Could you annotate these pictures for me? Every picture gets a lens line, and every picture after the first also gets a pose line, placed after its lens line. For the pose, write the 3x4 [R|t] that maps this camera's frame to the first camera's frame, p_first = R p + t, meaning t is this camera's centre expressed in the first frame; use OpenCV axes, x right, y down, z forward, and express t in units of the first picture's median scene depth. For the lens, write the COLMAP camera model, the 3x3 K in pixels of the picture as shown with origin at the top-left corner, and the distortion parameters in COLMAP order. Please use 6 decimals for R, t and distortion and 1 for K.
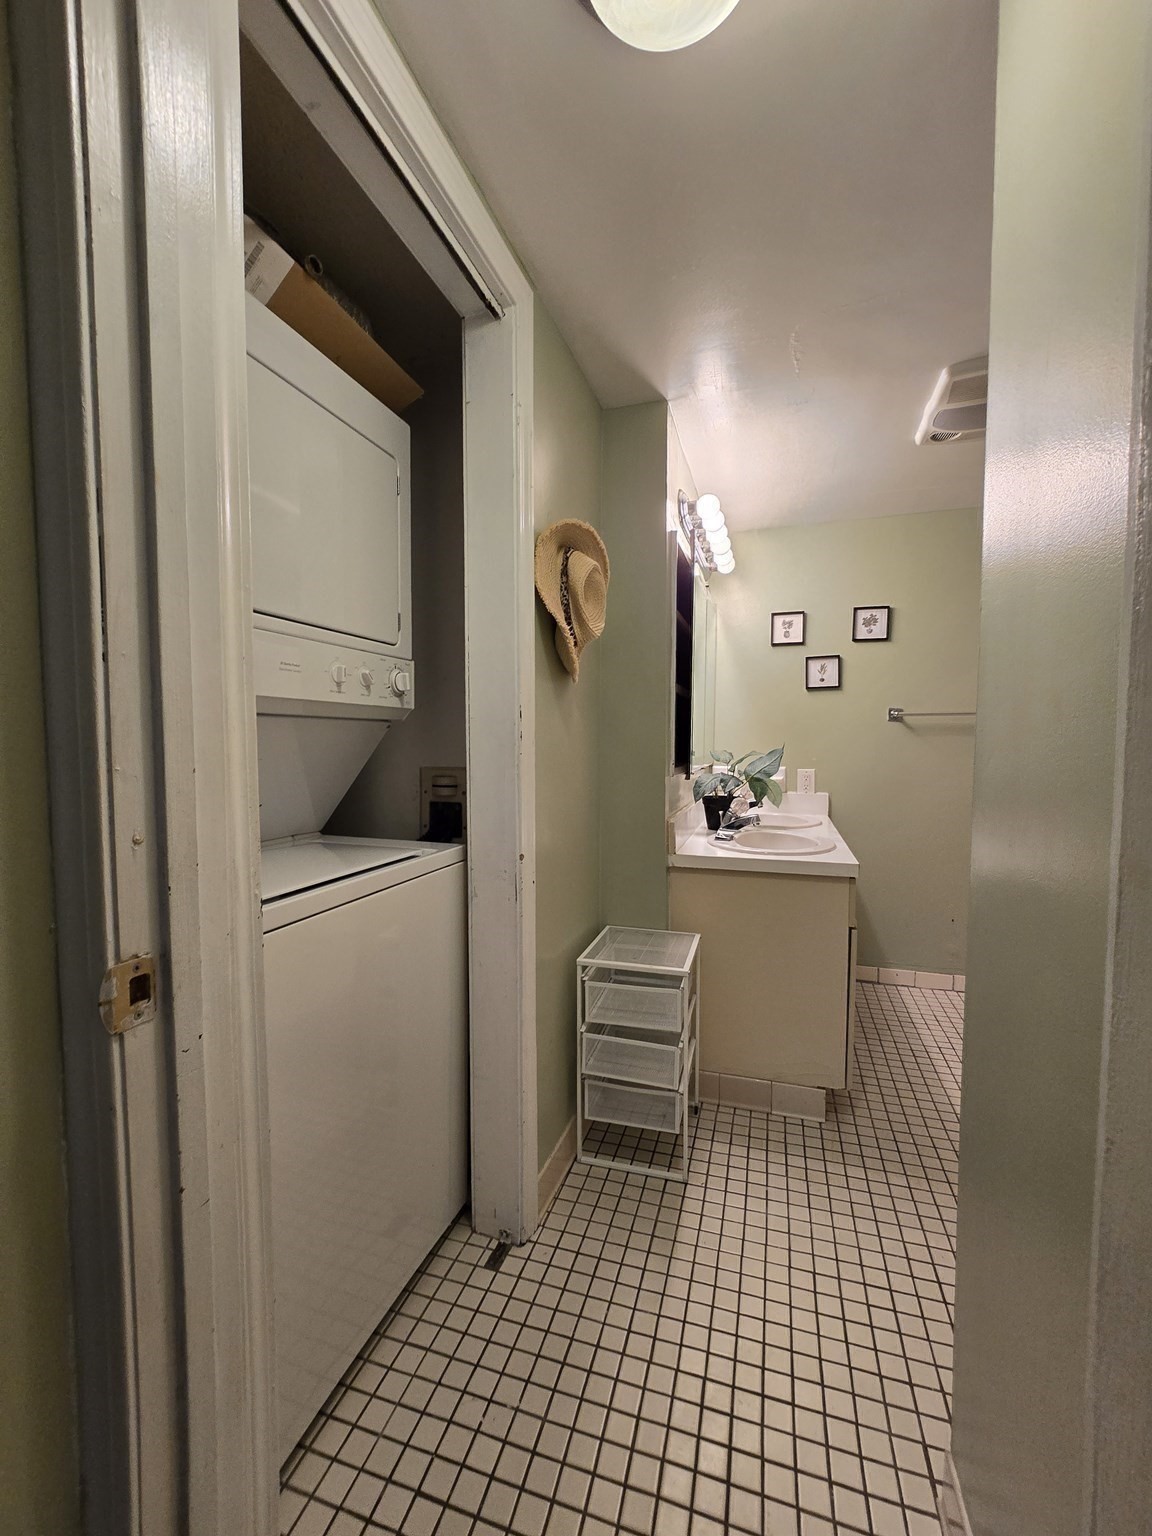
lens RADIAL K [[628.7, 0, 574.3], [0, 628.7, 770.5], [0, 0, 1]] dist [-0.004931, -0.000077]
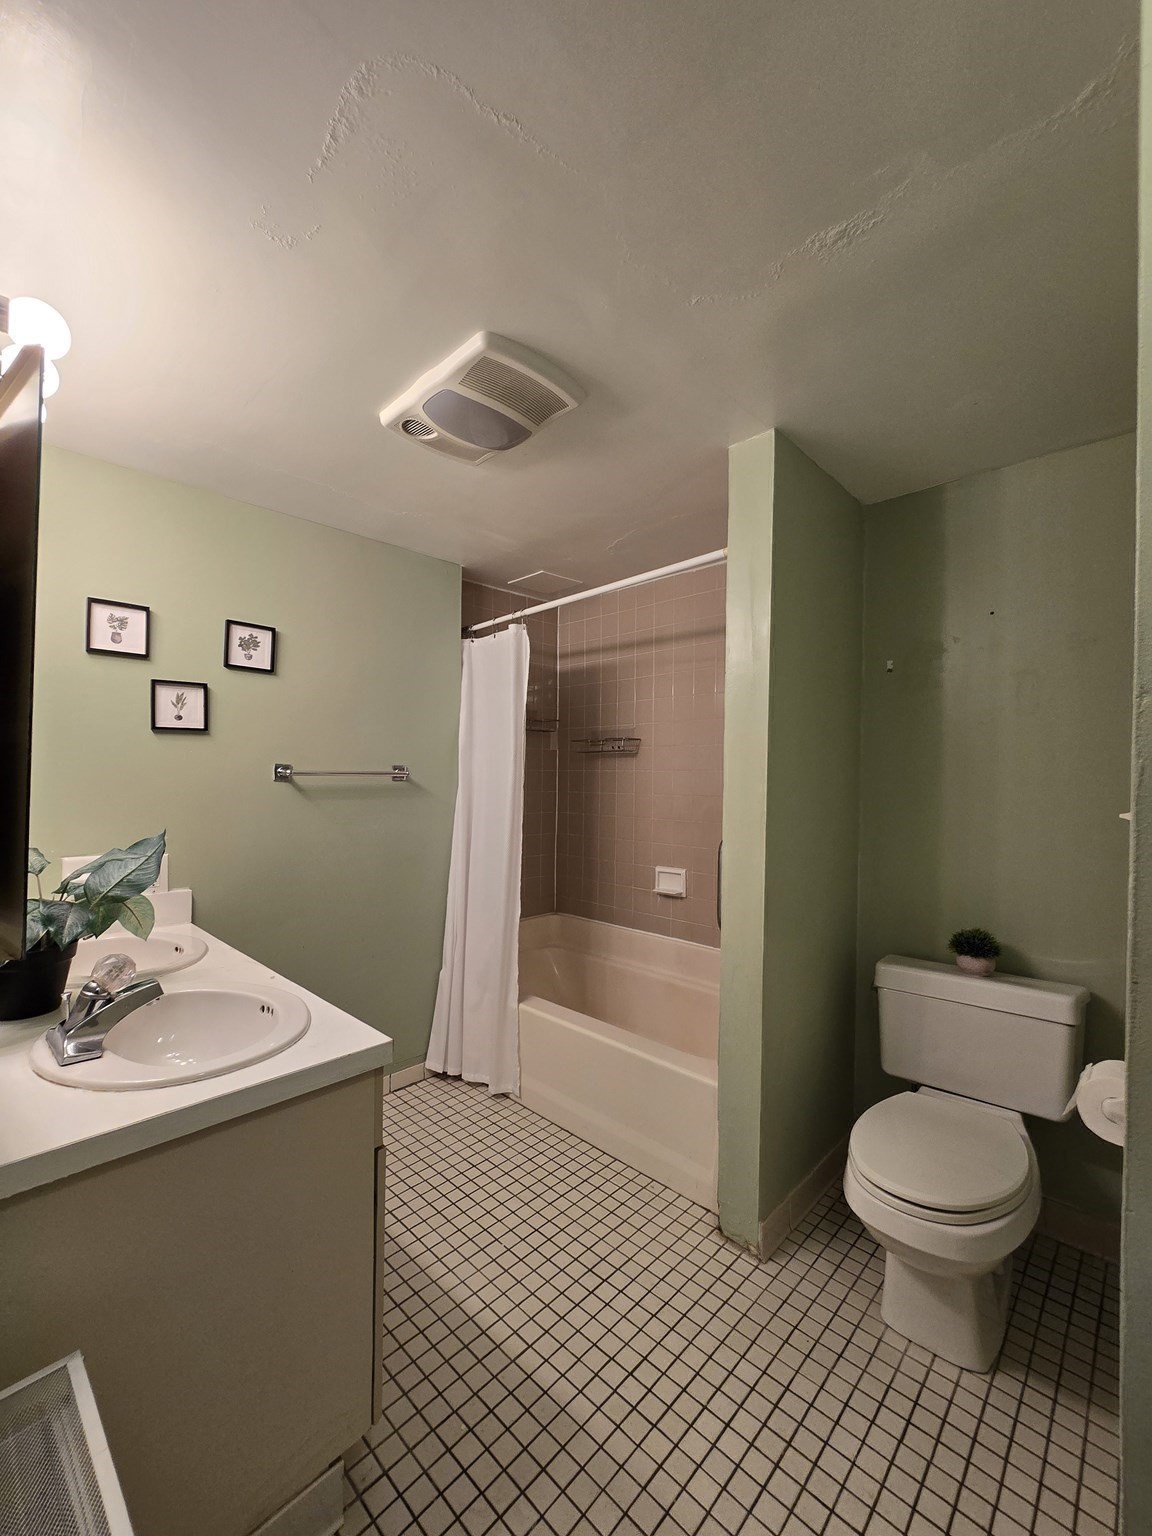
lens RADIAL K [[628.7, 0, 575.6], [0, 628.7, 770.6], [0, 0, 1]] dist [-0.004931, -0.000077]
pose [[0.439089, 0.014825, 0.898321, -0.012668], [0.034254, 0.998861, -0.033228, -0.053914], [-0.897790, 0.045361, 0.438081, 0.348863]]
